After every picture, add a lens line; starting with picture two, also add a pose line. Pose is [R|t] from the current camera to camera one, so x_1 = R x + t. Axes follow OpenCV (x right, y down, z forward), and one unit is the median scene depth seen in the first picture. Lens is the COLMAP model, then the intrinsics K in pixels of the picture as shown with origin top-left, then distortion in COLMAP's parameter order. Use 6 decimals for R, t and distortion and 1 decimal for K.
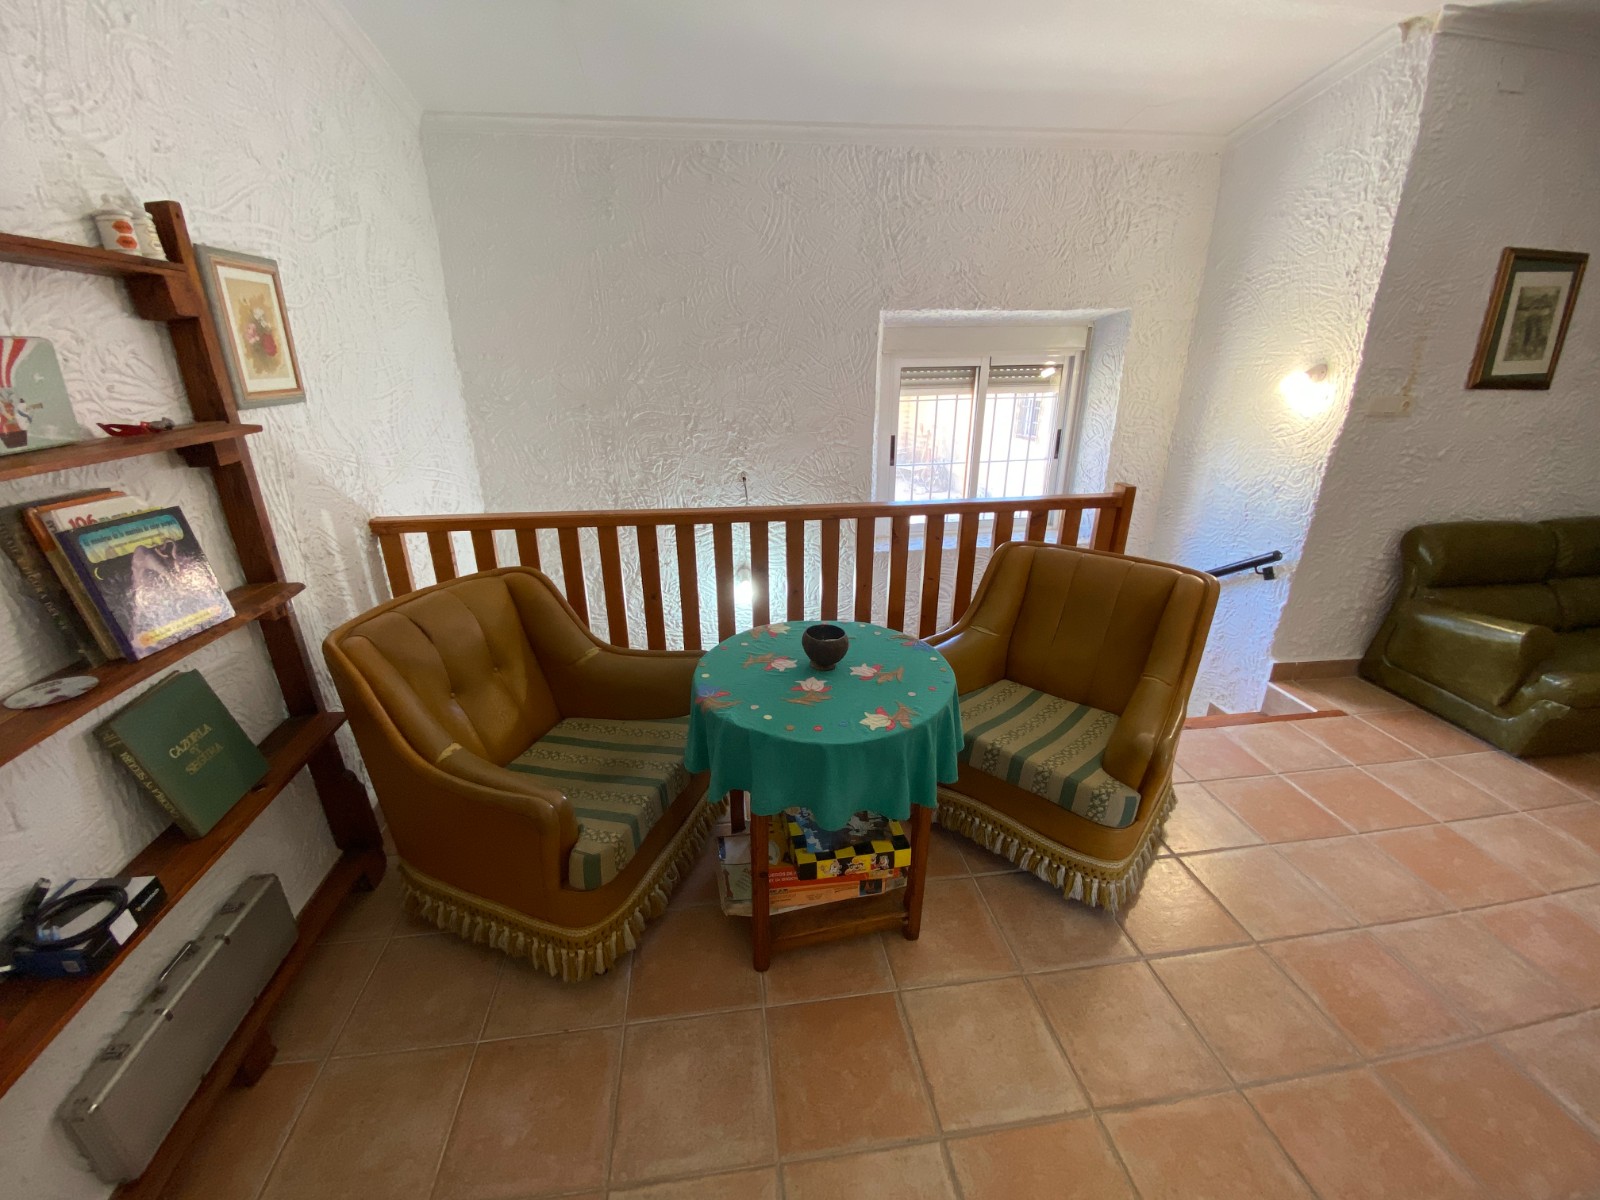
lens RADIAL K [[649.7, 0, 787.1], [0, 649.7, 605.6], [0, 0, 1]] dist [-0.021668, -0.004808]
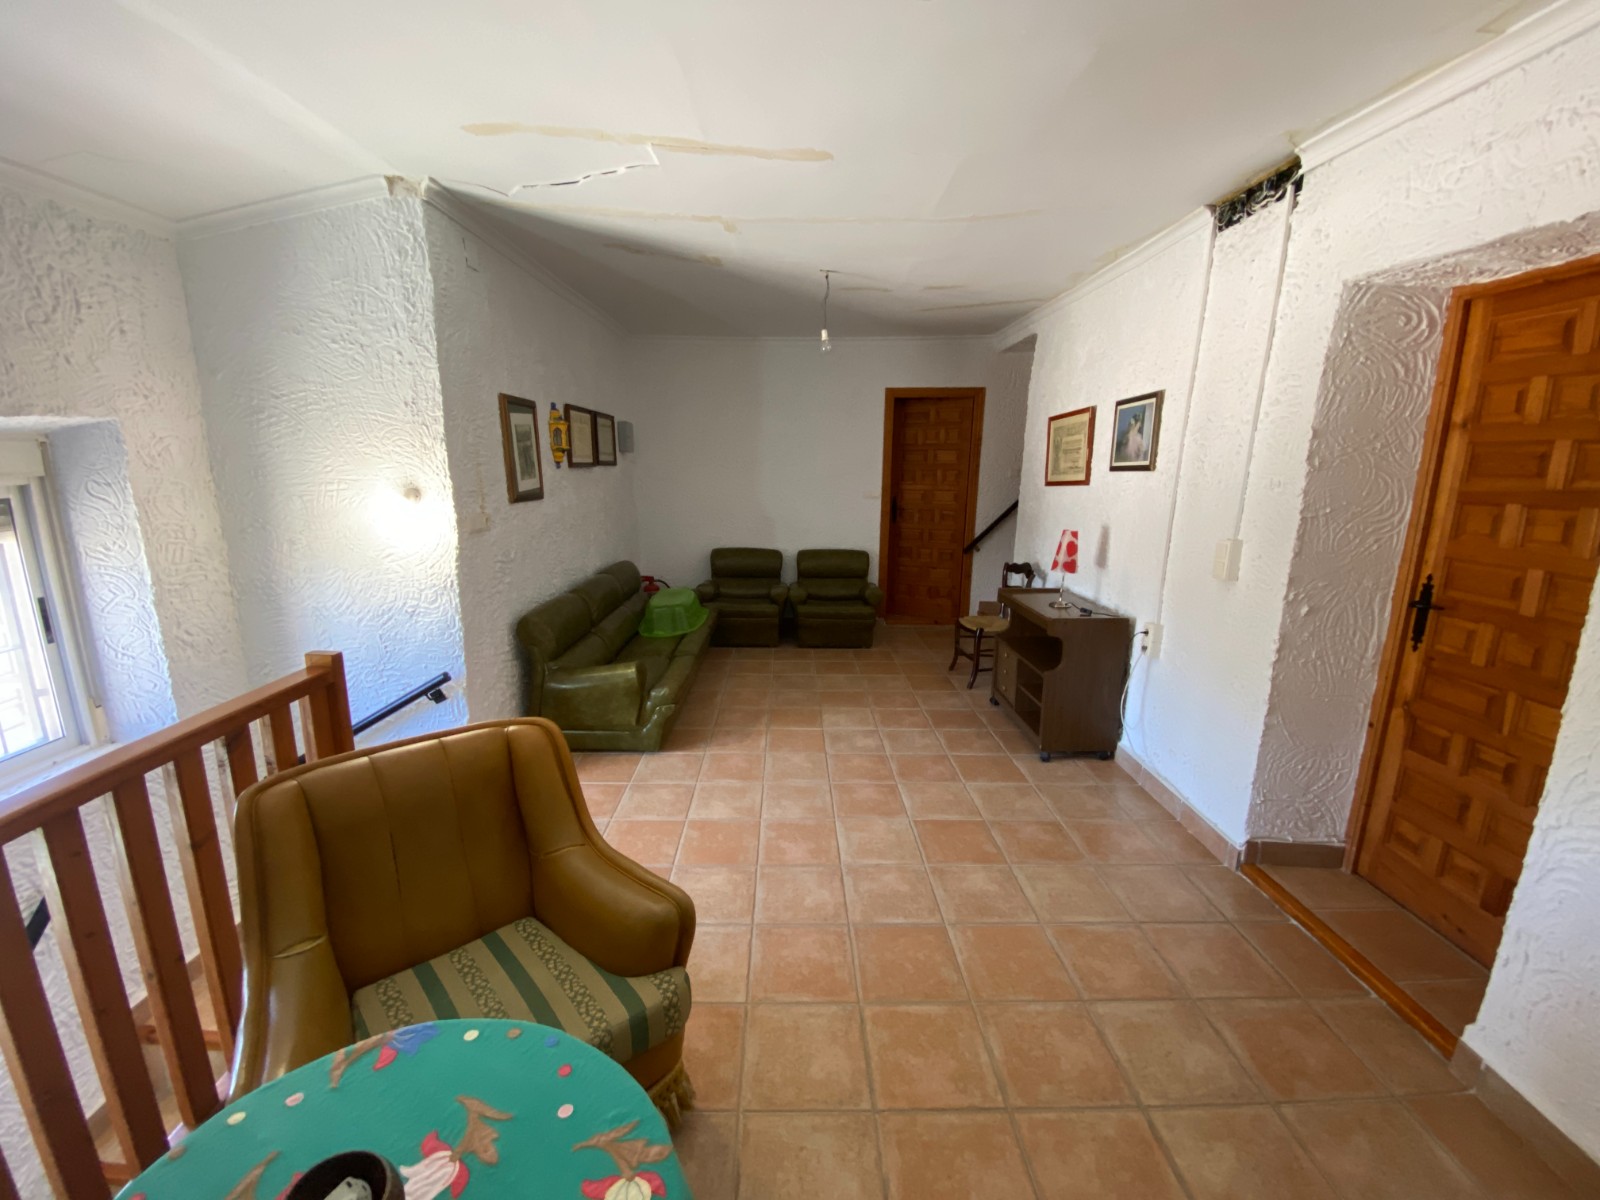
lens RADIAL K [[650.8, 0, 790.1], [0, 650.8, 606.1], [0, 0, 1]] dist [0.011705, -0.015584]
pose [[0.121961, -0.198525, 0.972478, -0.136225], [0.346772, 0.926570, 0.145664, -0.157635], [-0.929987, 0.319462, 0.181848, 0.328487]]
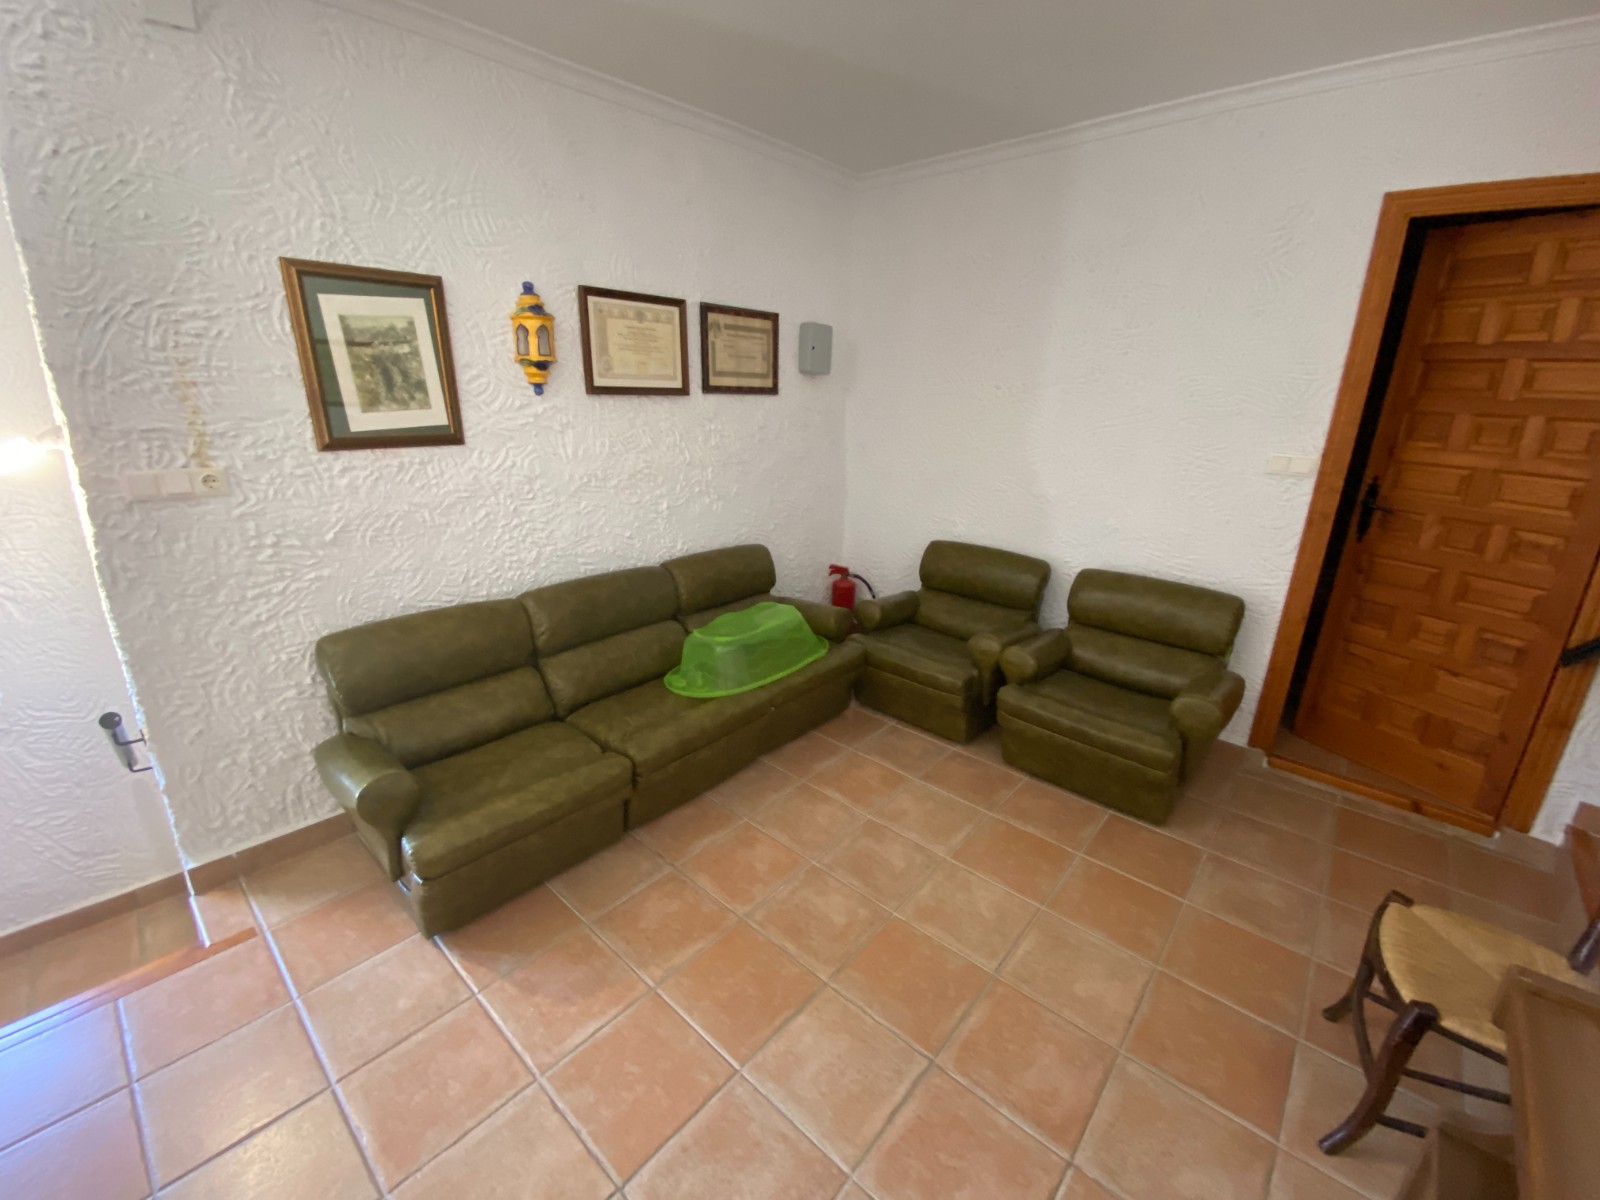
lens RADIAL K [[650.8, 0, 796.6], [0, 650.8, 596.9], [0, 0, 1]] dist [0.011705, -0.015584]
pose [[0.756969, -0.176290, 0.629221, 1.013096], [0.210475, 0.977382, 0.020628, -0.076274], [-0.618626, 0.116821, 0.776952, 0.075684]]
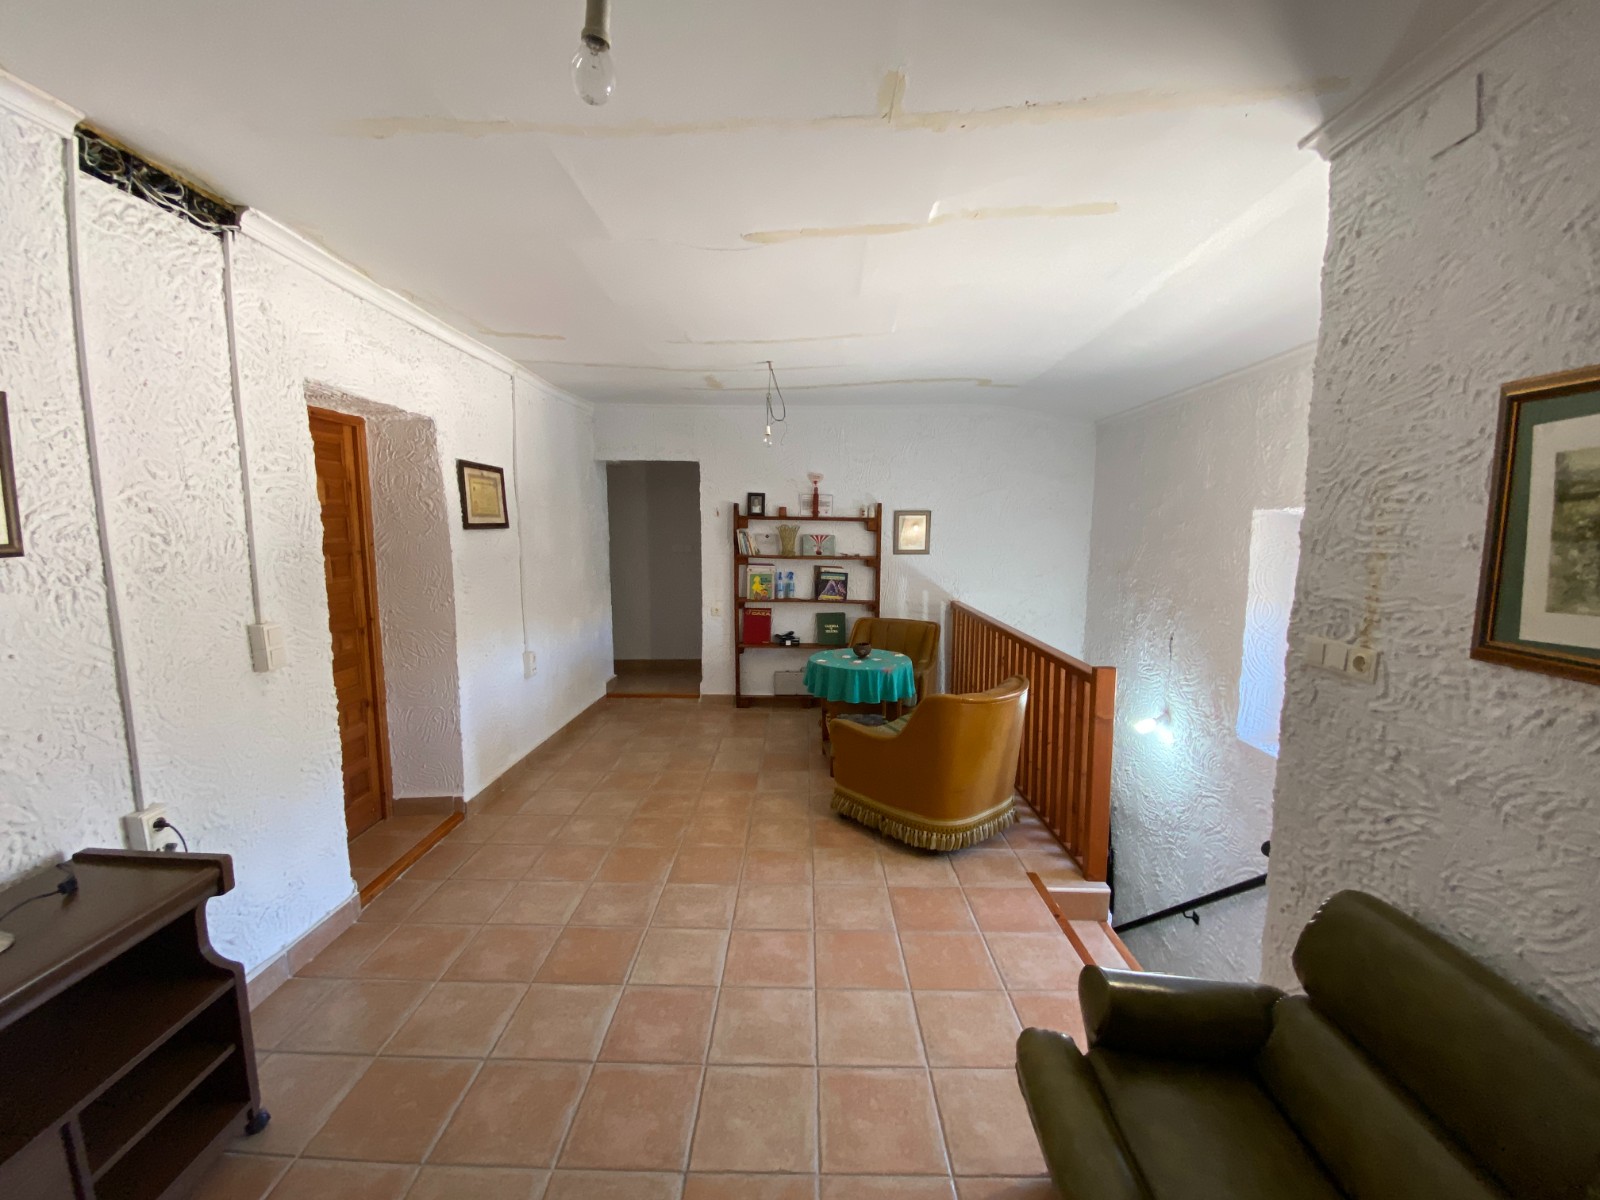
lens RADIAL K [[649.7, 0, 799.7], [0, 649.7, 607.5], [0, 0, 1]] dist [-0.021668, -0.004808]
pose [[-0.132031, 0.132486, -0.982352, 1.652718], [-0.358069, 0.917735, 0.171897, -0.283370], [0.924313, 0.374445, -0.073730, 0.547985]]
